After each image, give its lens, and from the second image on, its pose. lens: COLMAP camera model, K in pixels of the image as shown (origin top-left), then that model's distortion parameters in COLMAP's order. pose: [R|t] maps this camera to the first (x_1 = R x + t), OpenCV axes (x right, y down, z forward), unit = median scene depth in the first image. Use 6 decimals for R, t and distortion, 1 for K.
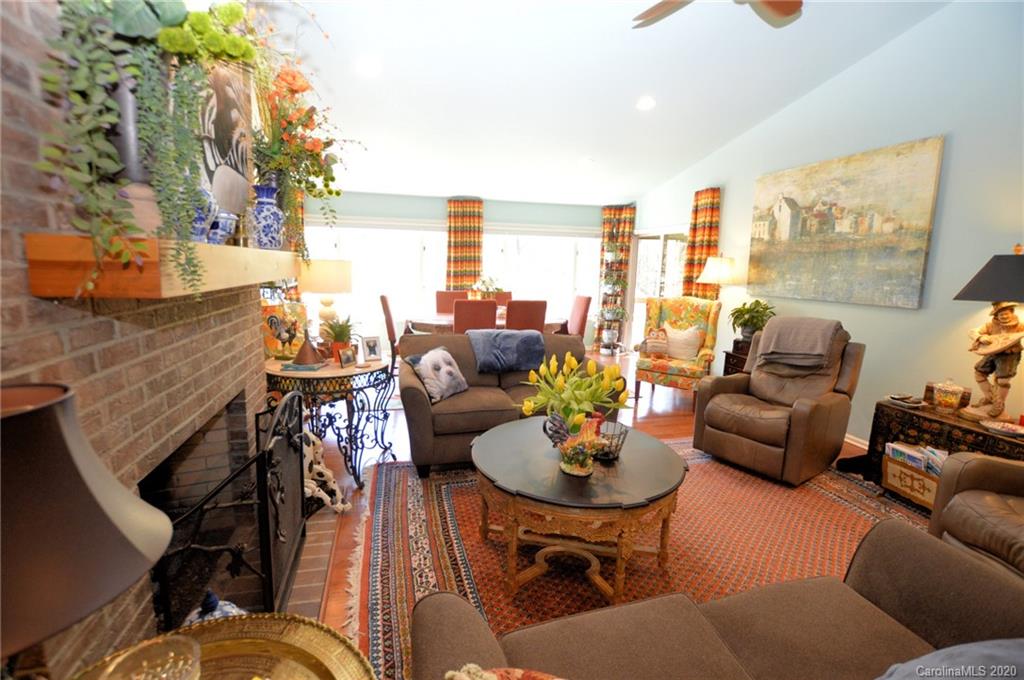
lens RADIAL K [[471.2, 0, 509.6], [0, 471.2, 332.0], [0, 0, 1]] dist [0.000593, 0.000487]
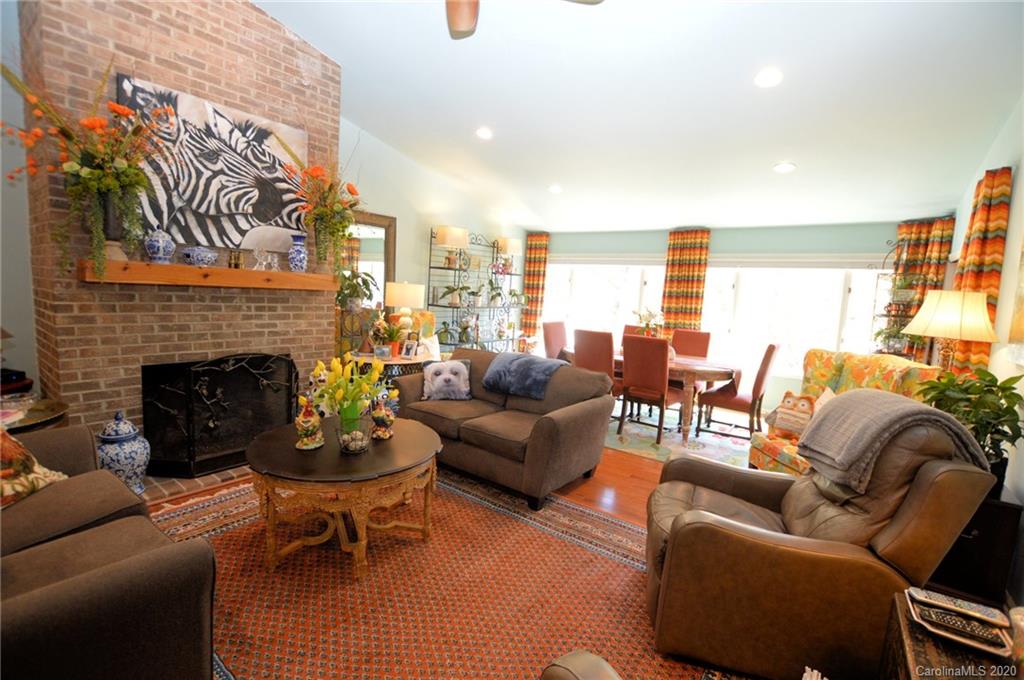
lens RADIAL K [[471.2, 0, 512.3], [0, 471.2, 341.7], [0, 0, 1]] dist [0.000593, 0.000487]
pose [[0.628691, 0.094877, -0.771846, 0.420615], [-0.149490, 0.988763, -0.000223, -0.015089], [0.763152, 0.115523, 0.635809, 0.179181]]
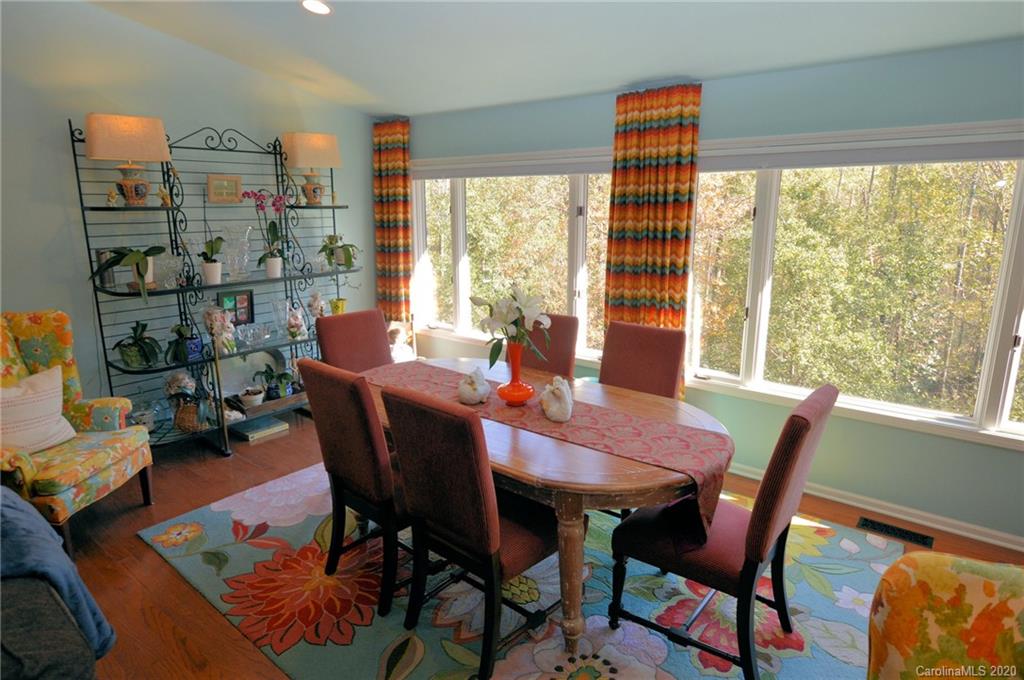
lens RADIAL K [[591.6, 0, 510.5], [0, 591.6, 341.2], [0, 0, 1]] dist [0.001332, 0.000890]
pose [[0.584981, 0.159499, -0.795209, 0.277738], [-0.100388, 0.987172, 0.124154, -0.115945], [0.804810, 0.007202, 0.593488, 0.595921]]
